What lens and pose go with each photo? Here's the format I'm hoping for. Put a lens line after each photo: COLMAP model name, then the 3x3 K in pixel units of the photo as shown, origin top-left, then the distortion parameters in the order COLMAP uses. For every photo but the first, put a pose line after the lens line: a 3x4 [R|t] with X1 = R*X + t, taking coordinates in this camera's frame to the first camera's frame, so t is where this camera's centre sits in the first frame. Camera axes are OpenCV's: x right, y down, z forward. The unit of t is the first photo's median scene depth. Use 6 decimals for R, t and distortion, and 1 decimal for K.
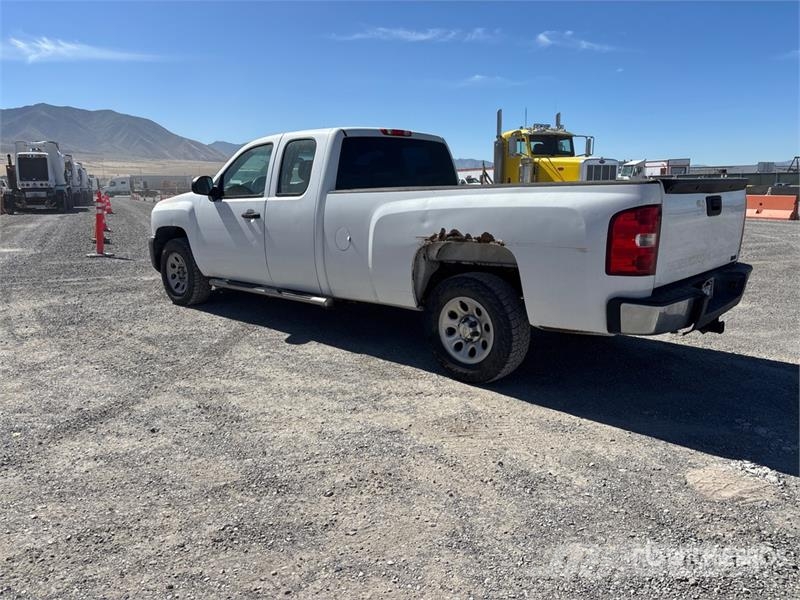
lens RADIAL K [[604.8, 0, 400.3], [0, 604.8, 303.9], [0, 0, 1]] dist [0.048807, -0.059127]
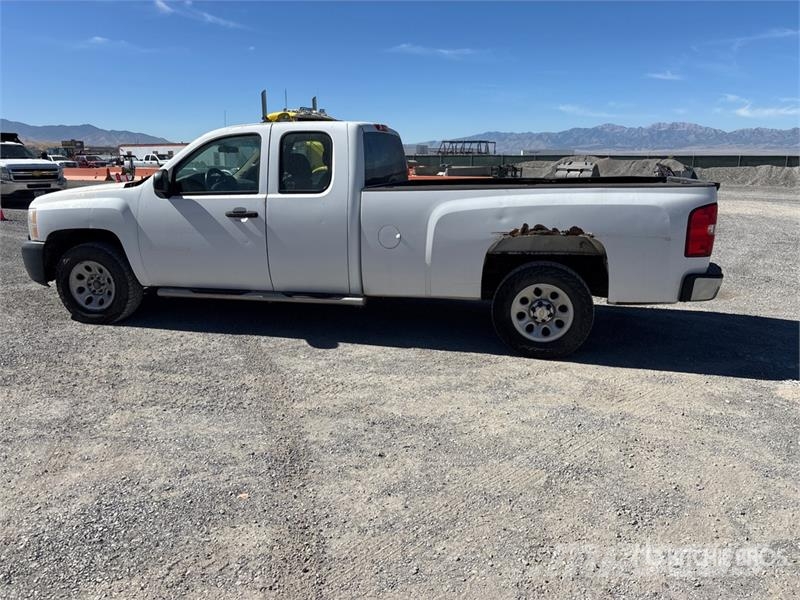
lens RADIAL K [[604.8, 0, 401.0], [0, 604.8, 296.4], [0, 0, 1]] dist [0.048807, -0.059127]
pose [[0.868836, -0.099016, 0.485098, -0.572910], [0.087059, 0.995085, 0.047185, -0.054717], [-0.487386, 0.001236, 0.873186, 0.118435]]
